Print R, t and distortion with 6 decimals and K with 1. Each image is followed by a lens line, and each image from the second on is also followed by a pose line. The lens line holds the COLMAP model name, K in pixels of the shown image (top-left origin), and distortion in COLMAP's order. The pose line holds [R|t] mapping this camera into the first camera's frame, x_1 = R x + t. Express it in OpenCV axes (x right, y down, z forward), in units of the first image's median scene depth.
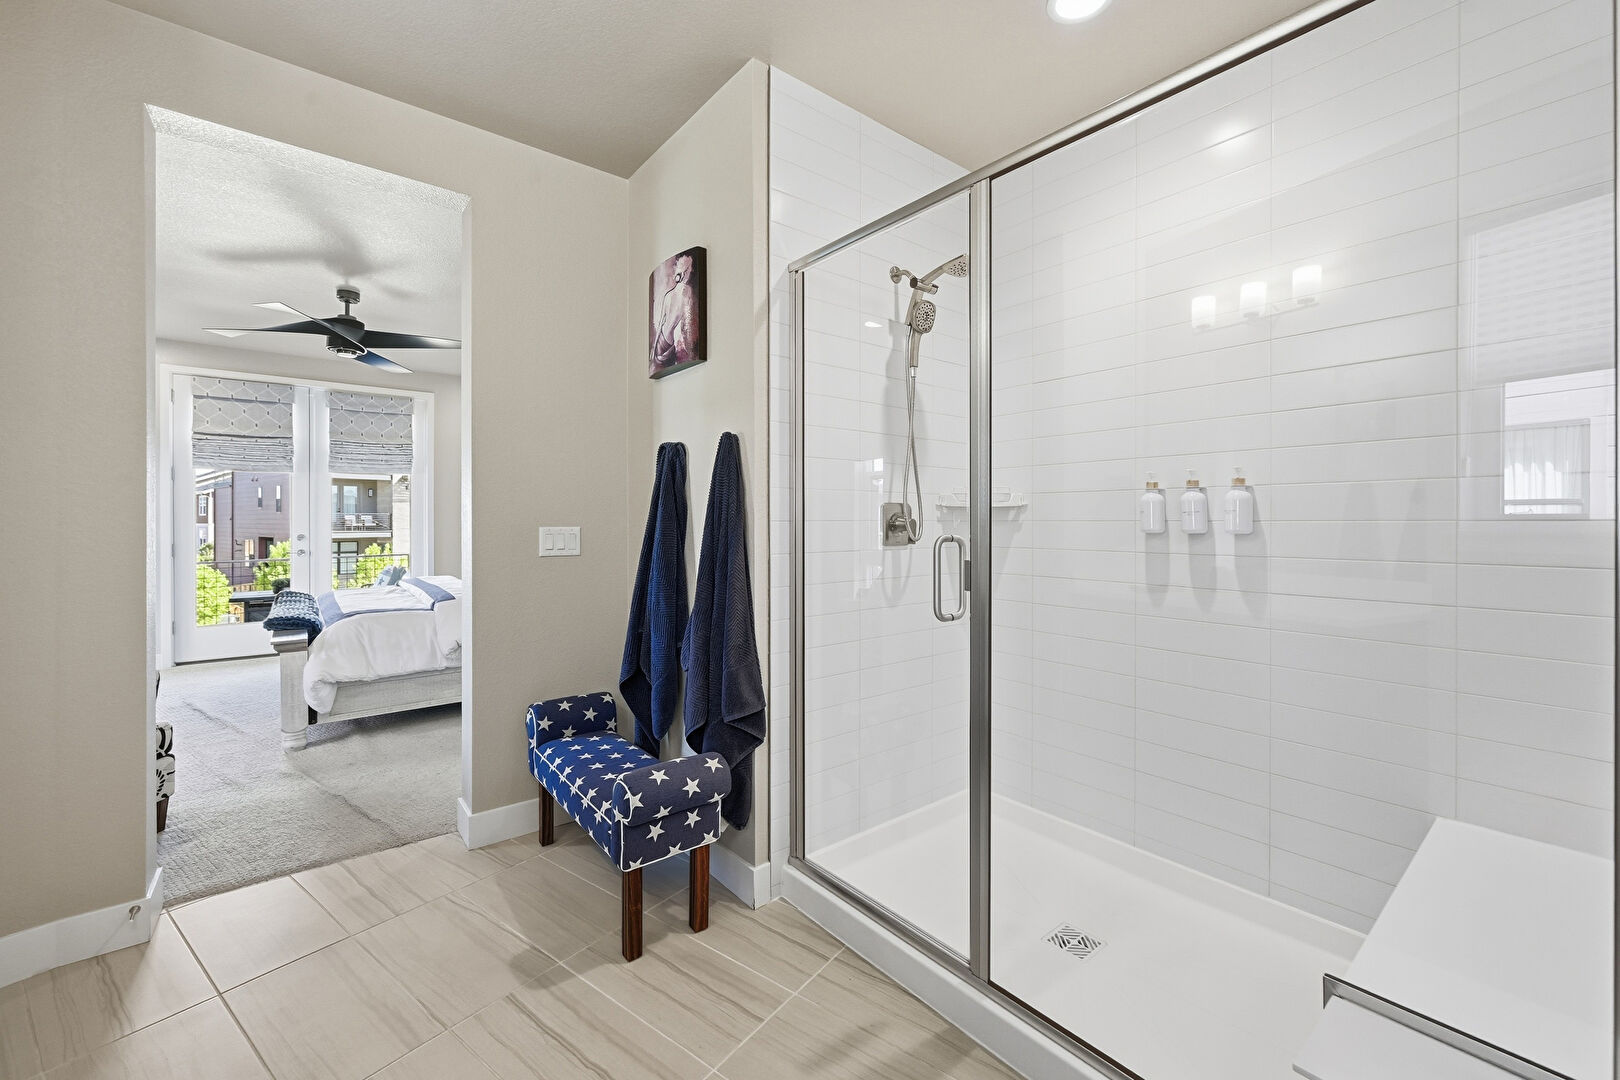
lens RADIAL K [[646.3, 0, 811.8], [0, 646.3, 525.6], [0, 0, 1]] dist [0.002008, 0.000113]
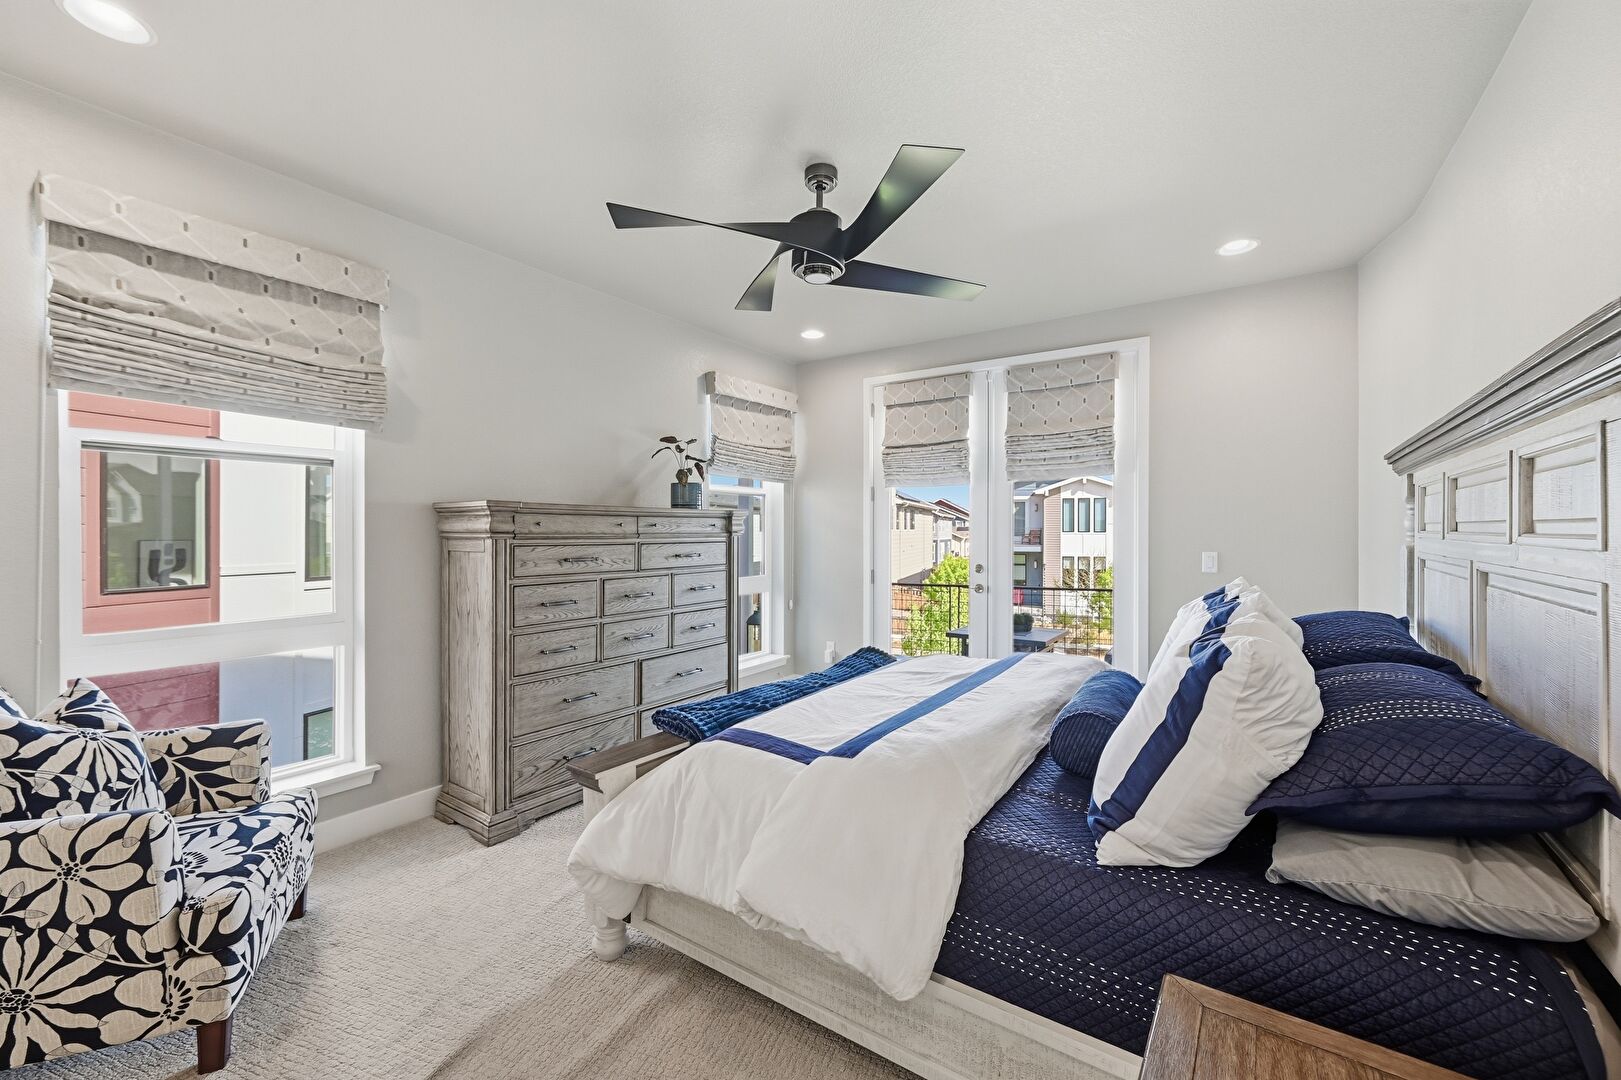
lens RADIAL K [[646.7, 0, 814.0], [0, 646.7, 534.0], [0, 0, 1]] dist [0.002008, 0.000113]
pose [[0.279258, 0.007519, -0.960187, -0.108364], [-0.012577, 0.999912, 0.004172, -0.023547], [0.960134, 0.010911, 0.279328, 0.600389]]
